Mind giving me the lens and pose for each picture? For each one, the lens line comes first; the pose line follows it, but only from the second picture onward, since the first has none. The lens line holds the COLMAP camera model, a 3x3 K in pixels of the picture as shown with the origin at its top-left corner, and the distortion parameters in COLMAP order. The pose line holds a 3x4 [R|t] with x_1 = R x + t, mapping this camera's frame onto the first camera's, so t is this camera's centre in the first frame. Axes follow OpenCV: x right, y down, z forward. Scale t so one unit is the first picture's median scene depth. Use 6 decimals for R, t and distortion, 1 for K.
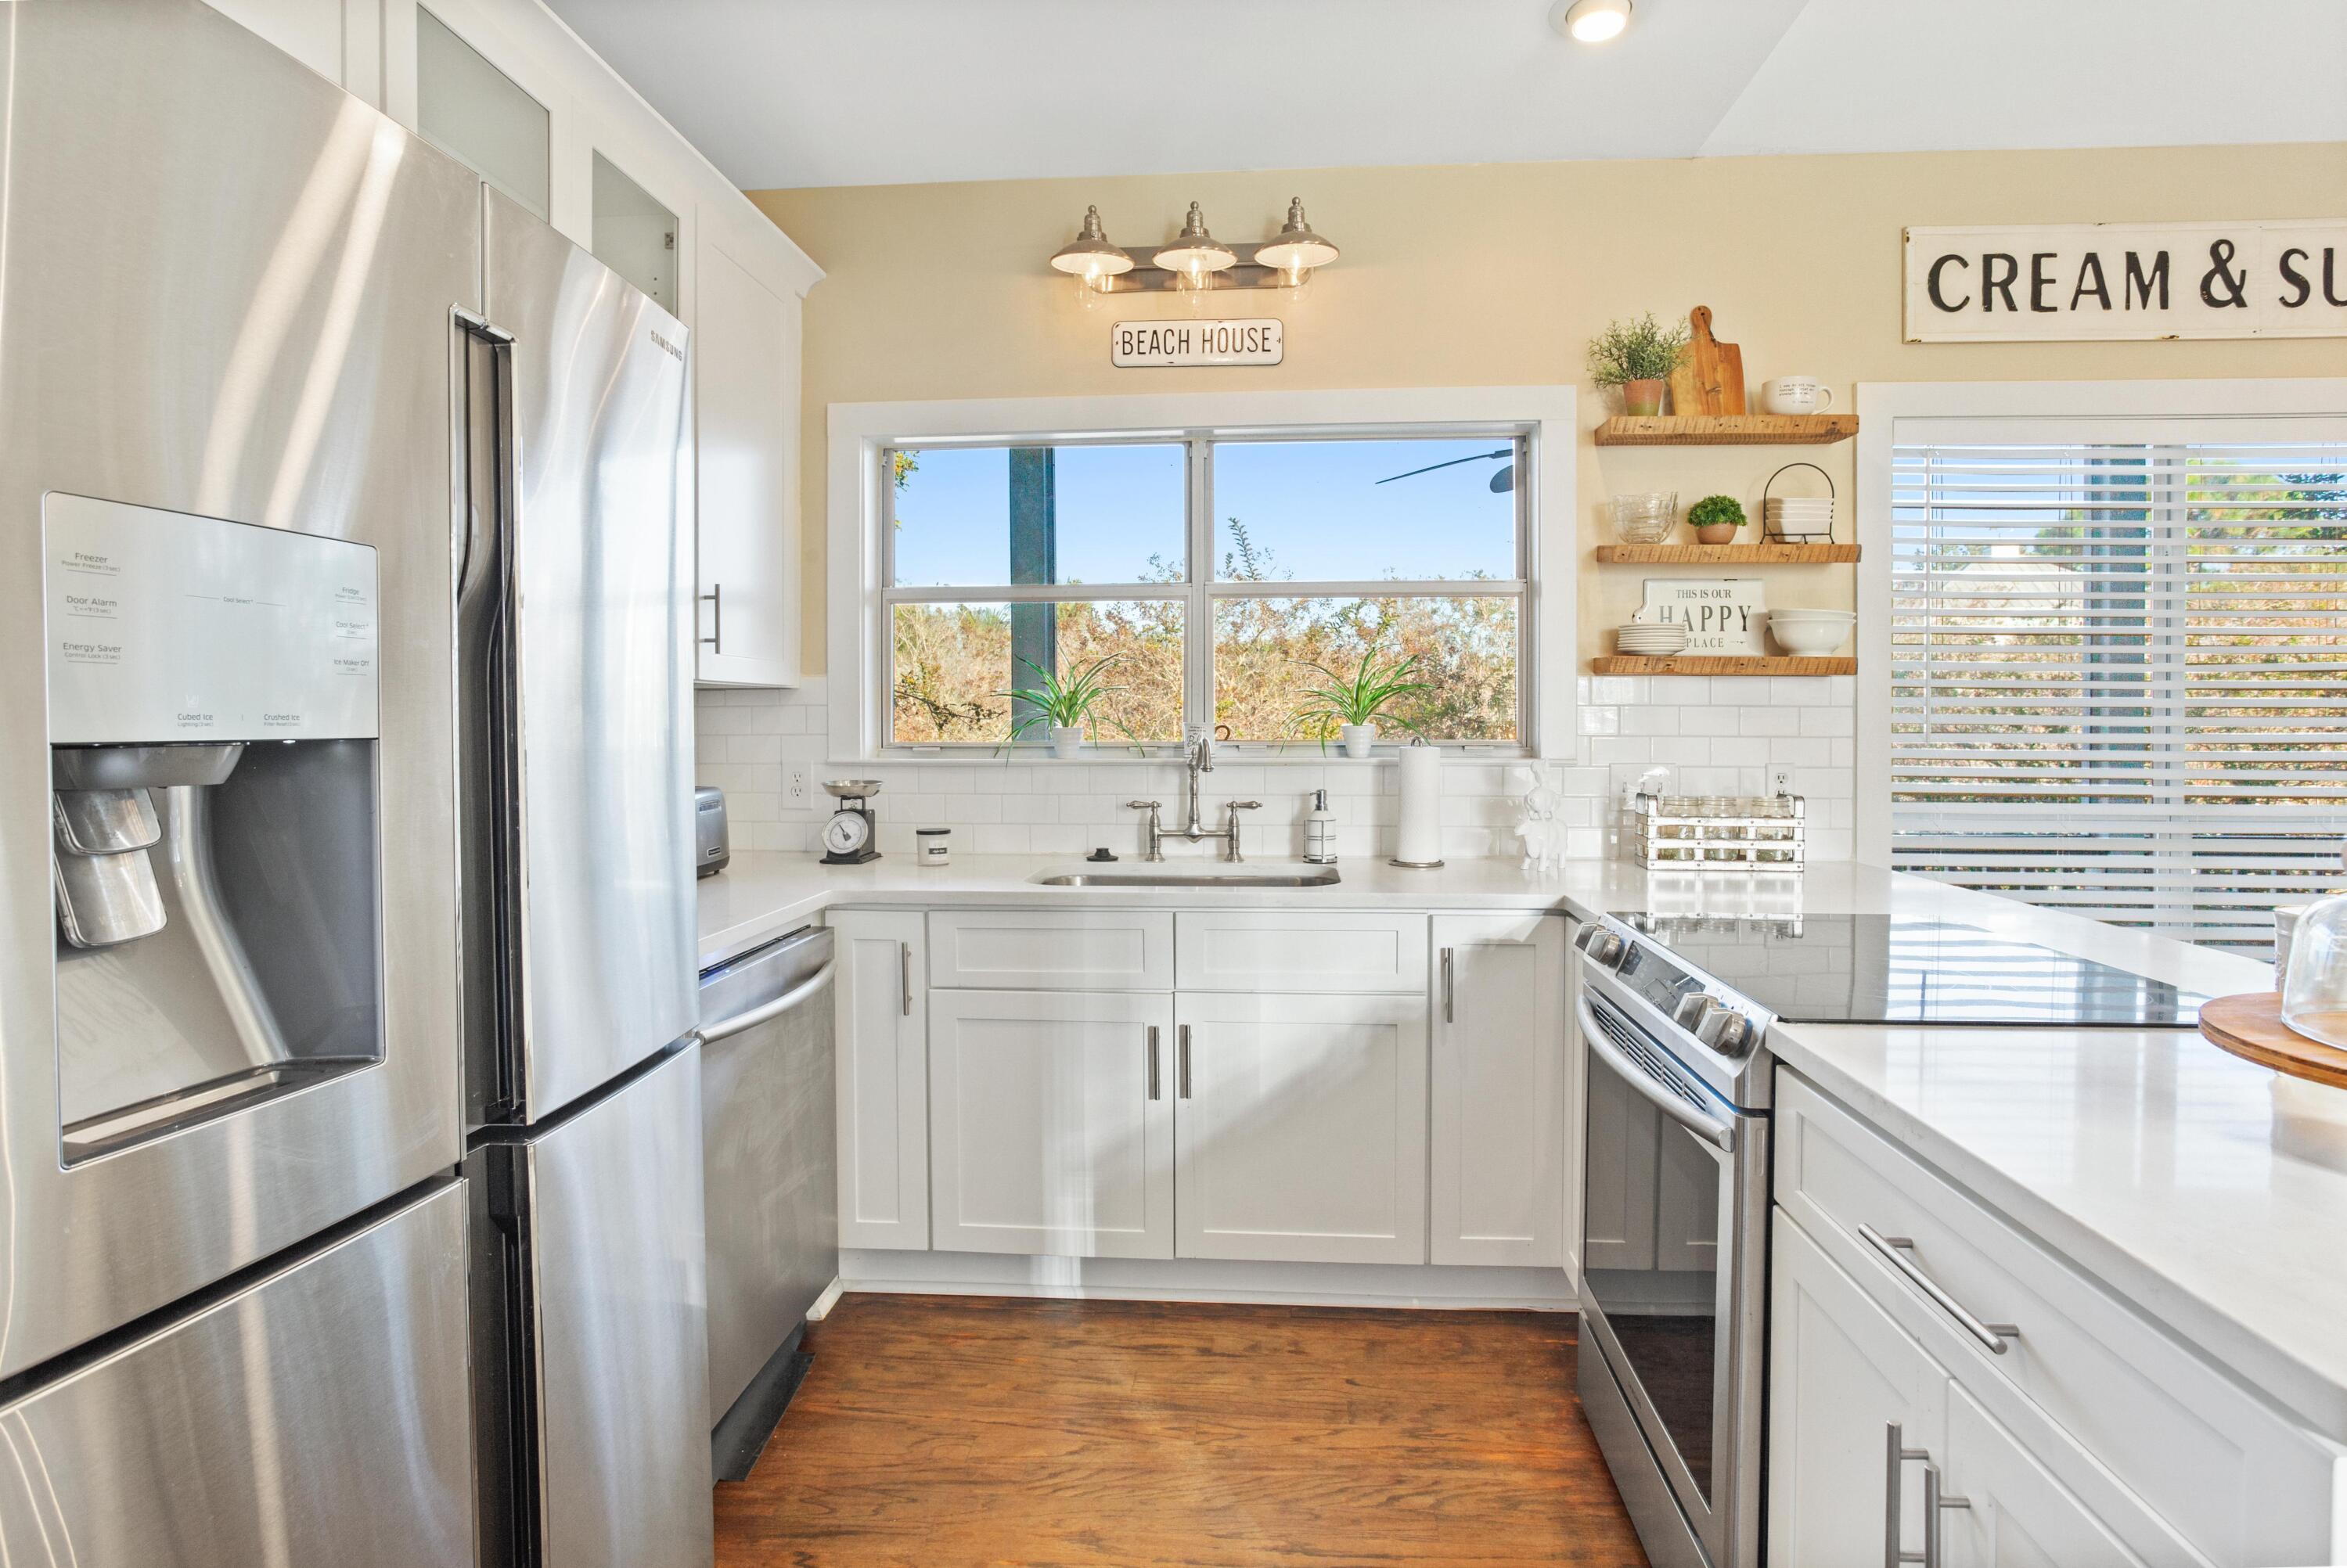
lens RADIAL K [[1235.5, 0, 1208.9], [0, 1235.5, 724.3], [0, 0, 1]] dist [-0.011031, 0.011508]
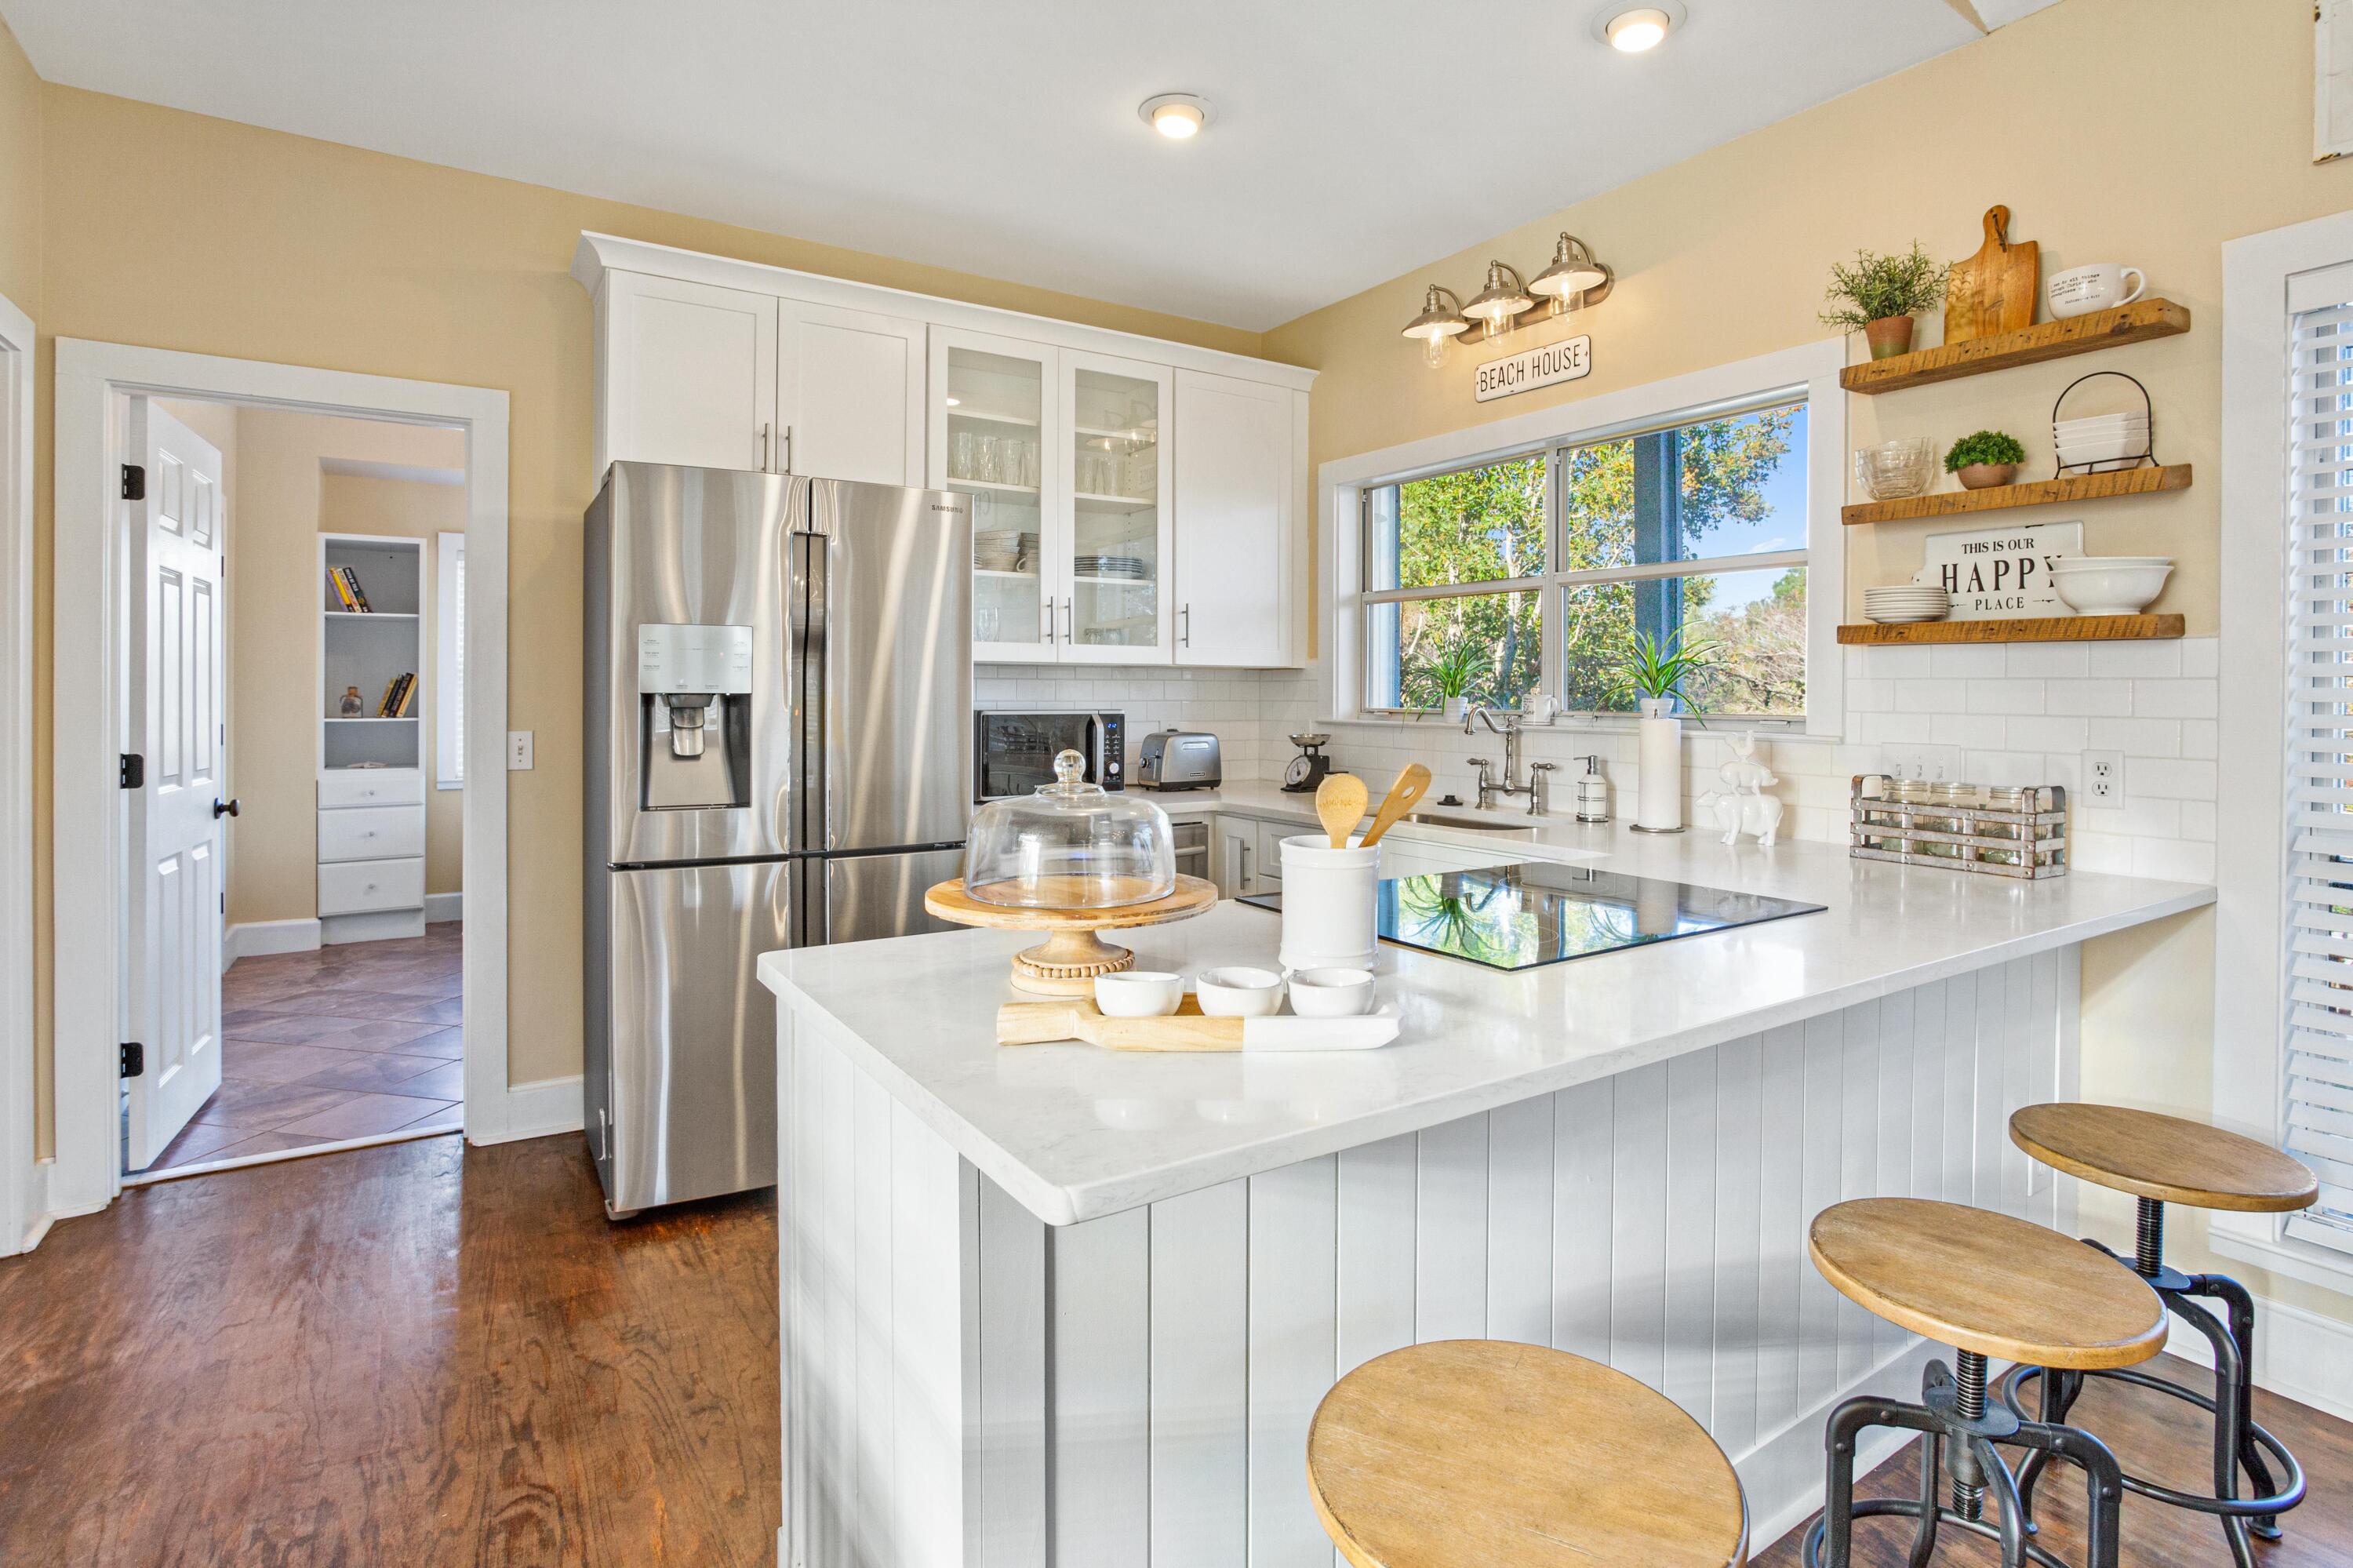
lens RADIAL K [[1238.8, 0, 1175.6], [0, 1238.8, 692.9], [0, 0, 1]] dist [-0.011031, 0.011508]
pose [[0.583176, 0.005376, -0.812328, 0.760089], [-0.016290, 0.999854, -0.005078, 0.008419], [0.812183, 0.016195, 0.583178, 0.049830]]
